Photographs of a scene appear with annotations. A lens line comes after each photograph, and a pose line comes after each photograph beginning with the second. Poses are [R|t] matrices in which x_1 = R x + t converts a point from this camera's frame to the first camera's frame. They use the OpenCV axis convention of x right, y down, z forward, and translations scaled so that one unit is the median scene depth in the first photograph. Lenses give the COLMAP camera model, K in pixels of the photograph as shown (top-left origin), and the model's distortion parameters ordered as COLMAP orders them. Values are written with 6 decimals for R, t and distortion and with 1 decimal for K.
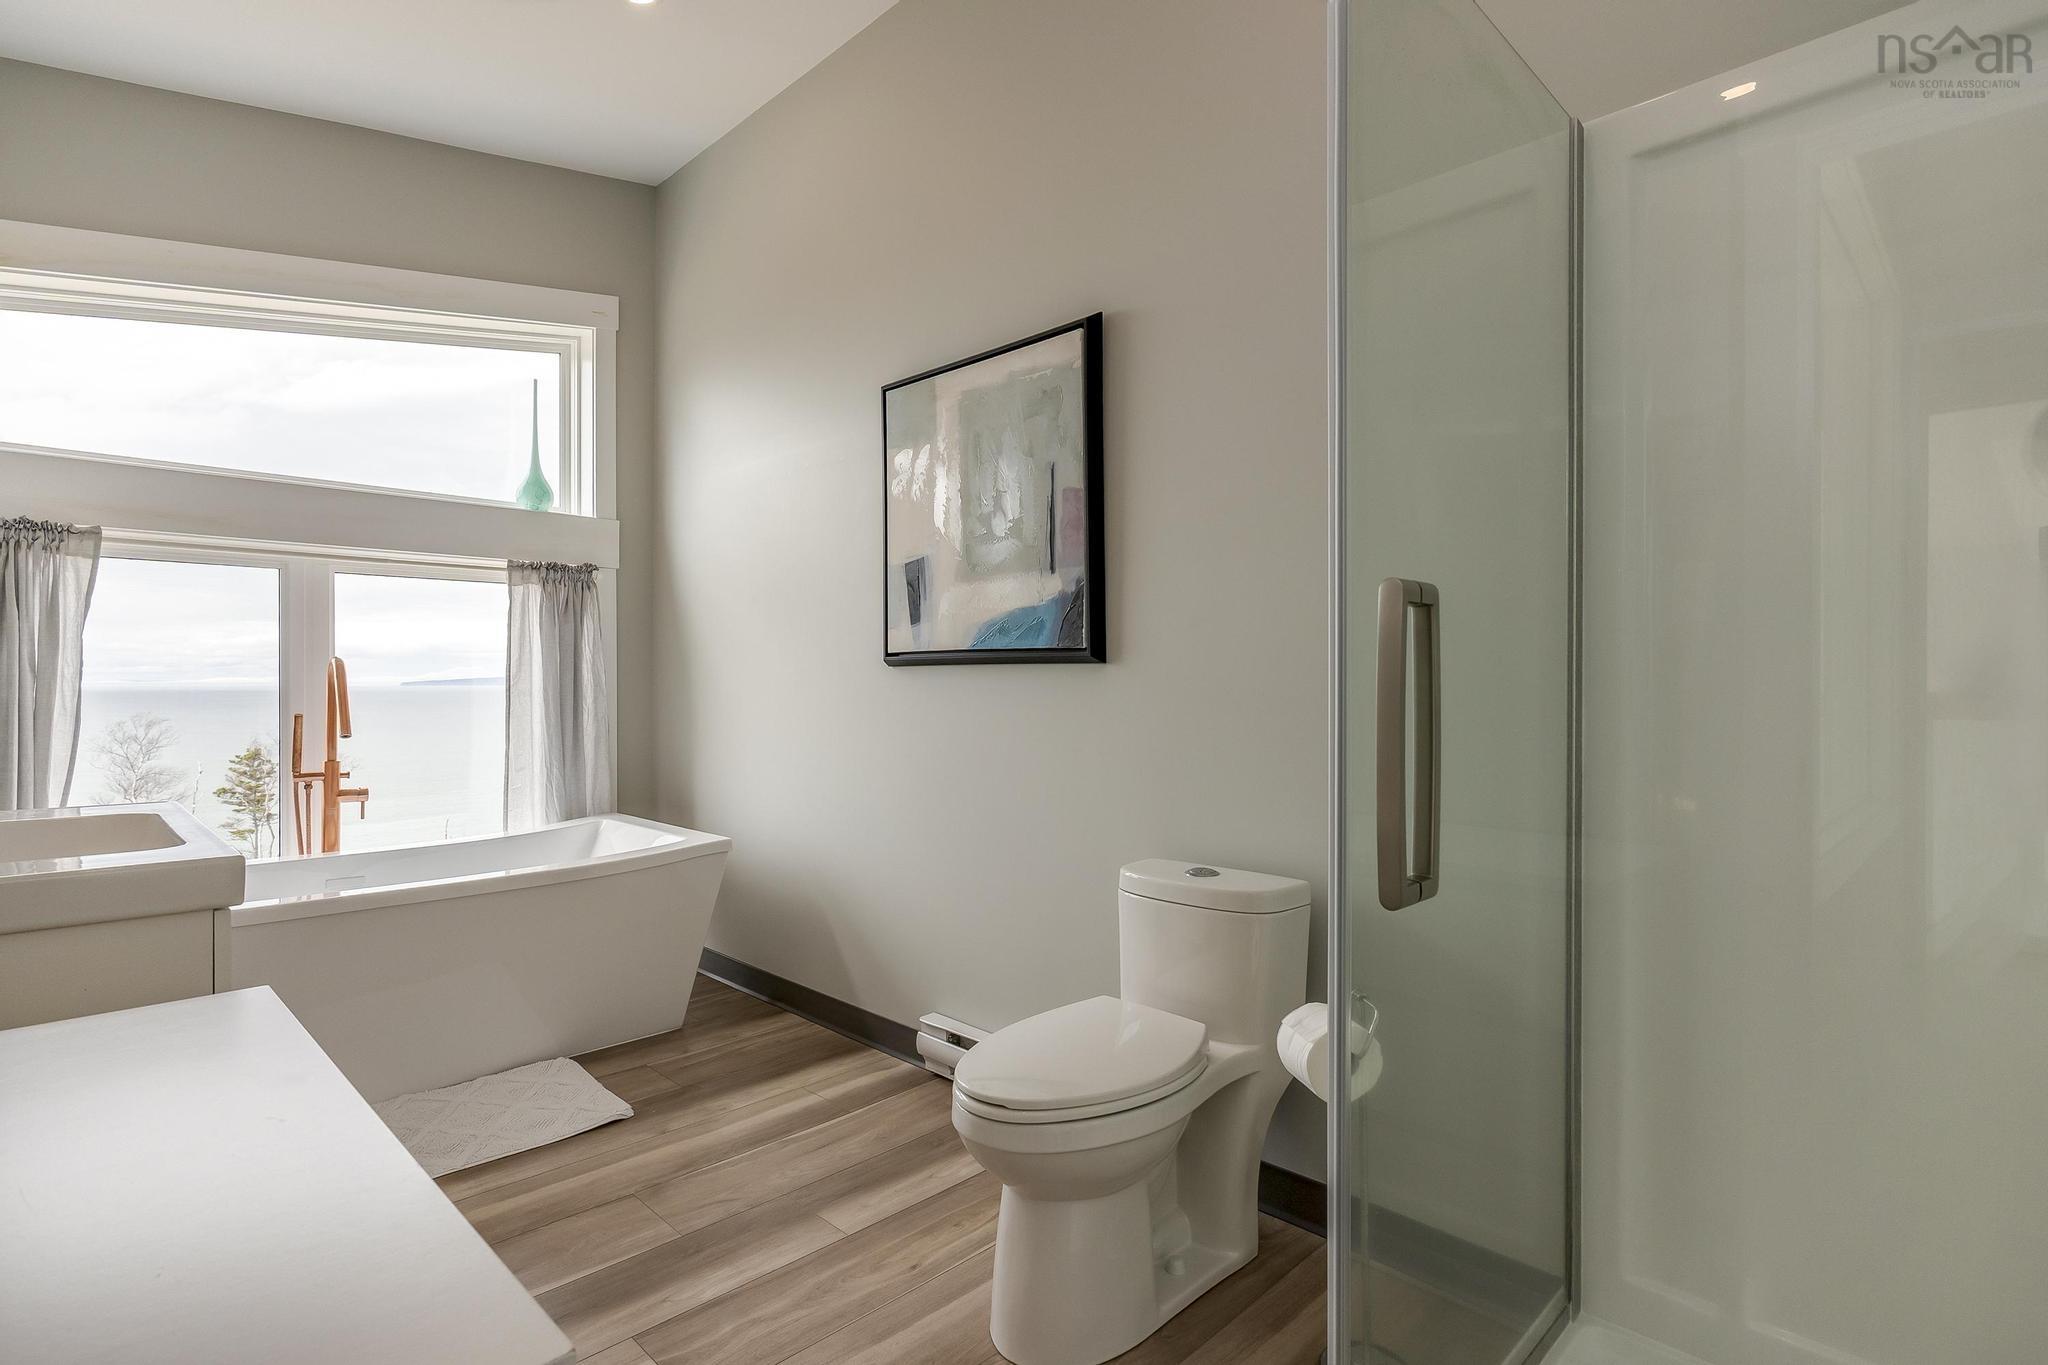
lens RADIAL K [[1011.6, 0, 1026.5], [0, 1011.6, 687.5], [0, 0, 1]] dist [-0.004242, 0.003731]
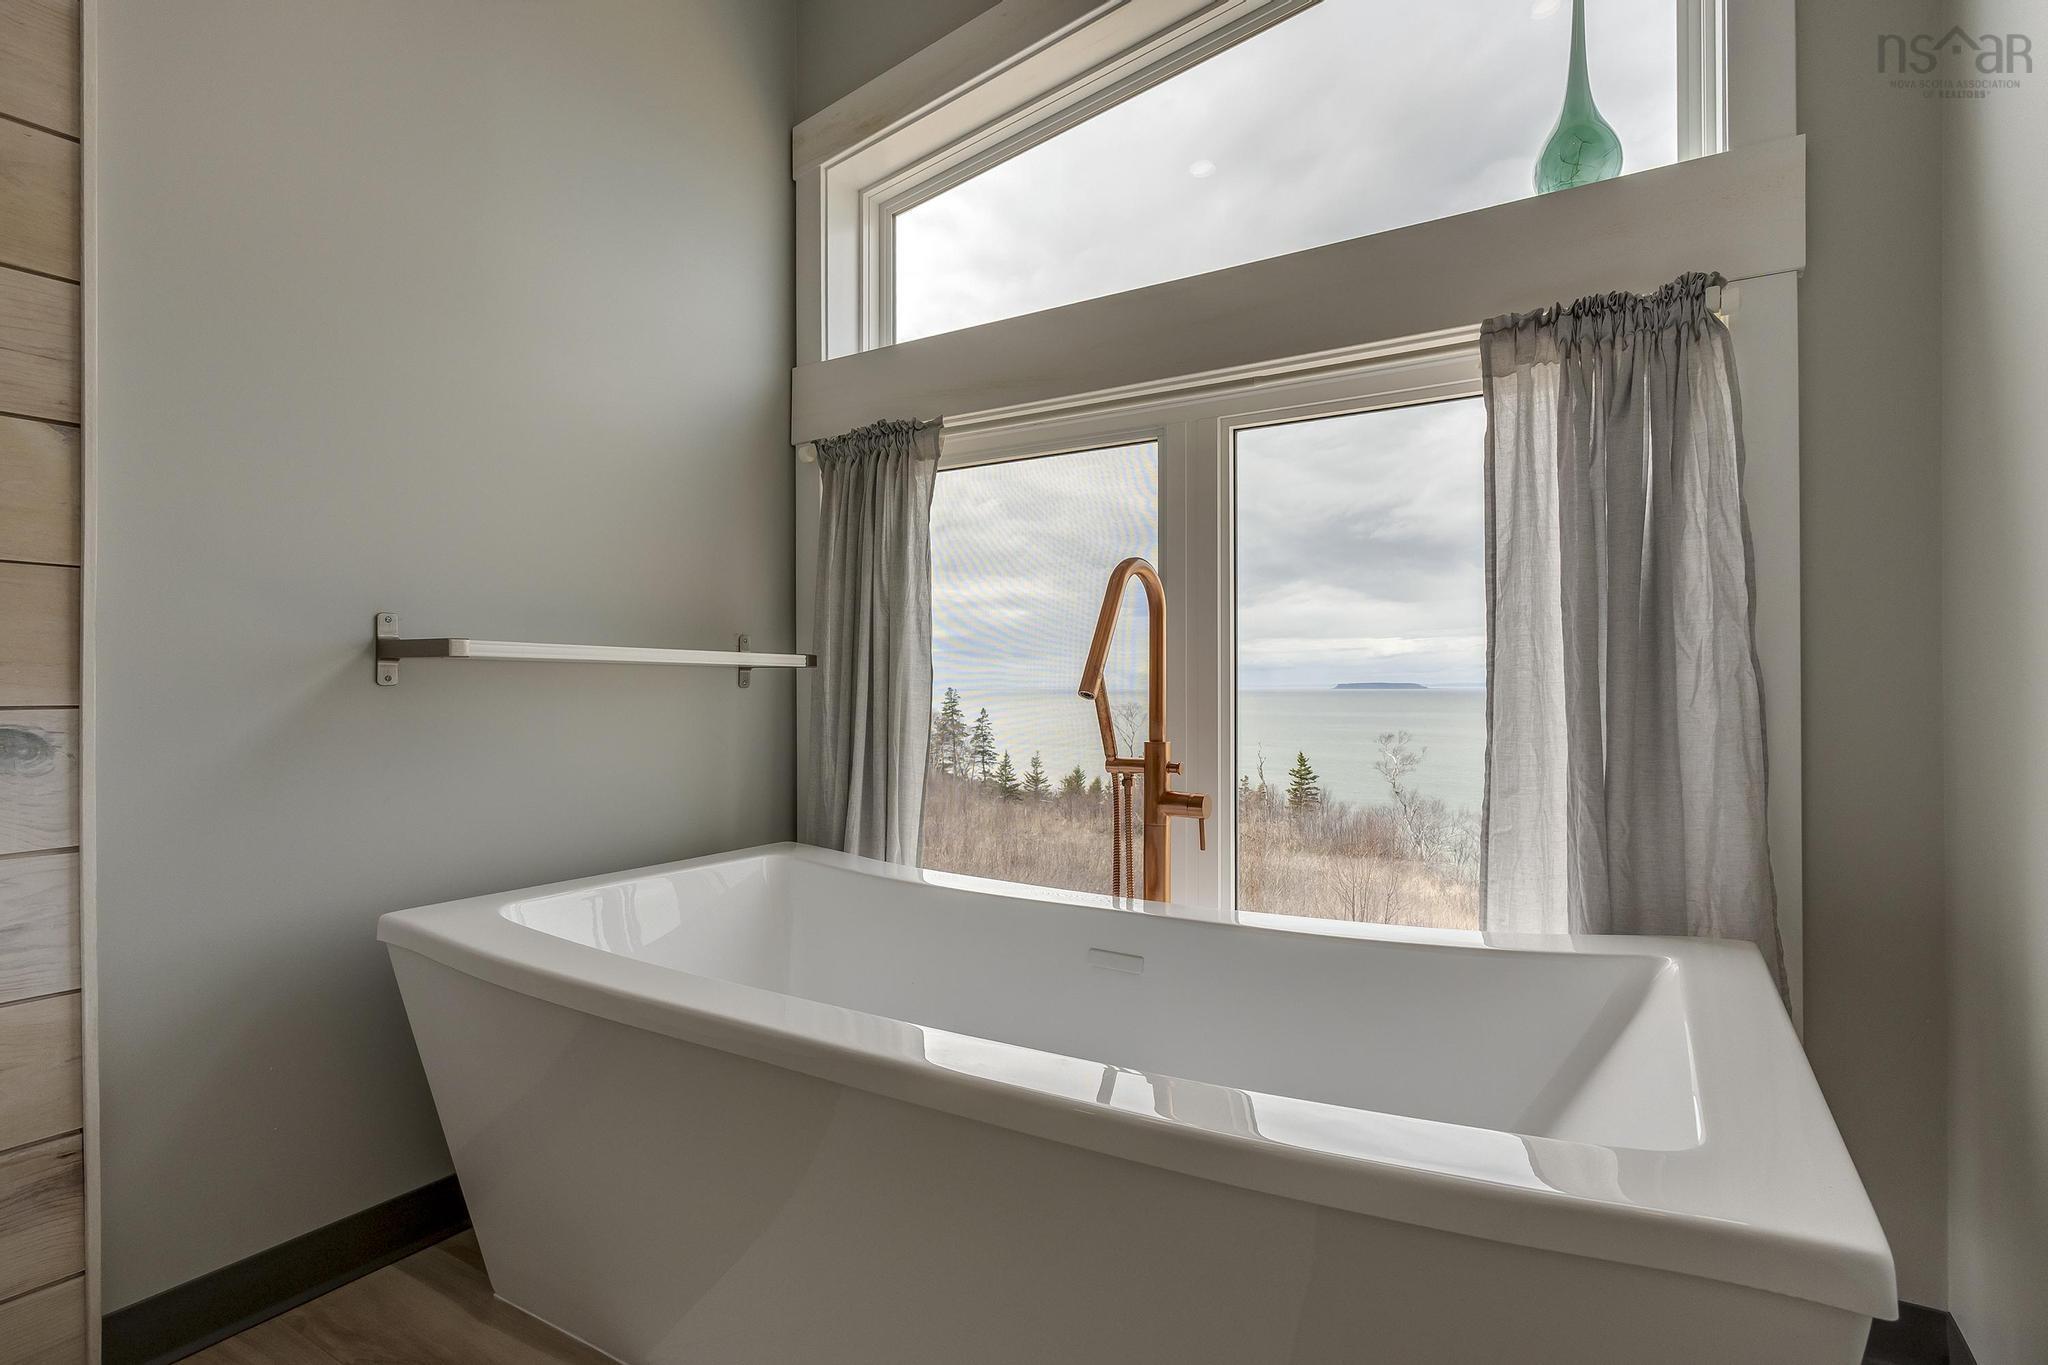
lens RADIAL K [[1011.6, 0, 1034.4], [0, 1011.6, 680.9], [0, 0, 1]] dist [-0.004242, 0.003731]
pose [[0.194075, -0.002563, -0.980983, -0.113732], [-0.005877, 0.999976, -0.003776, 0.035209], [0.980969, 0.006498, 0.194055, 0.715808]]
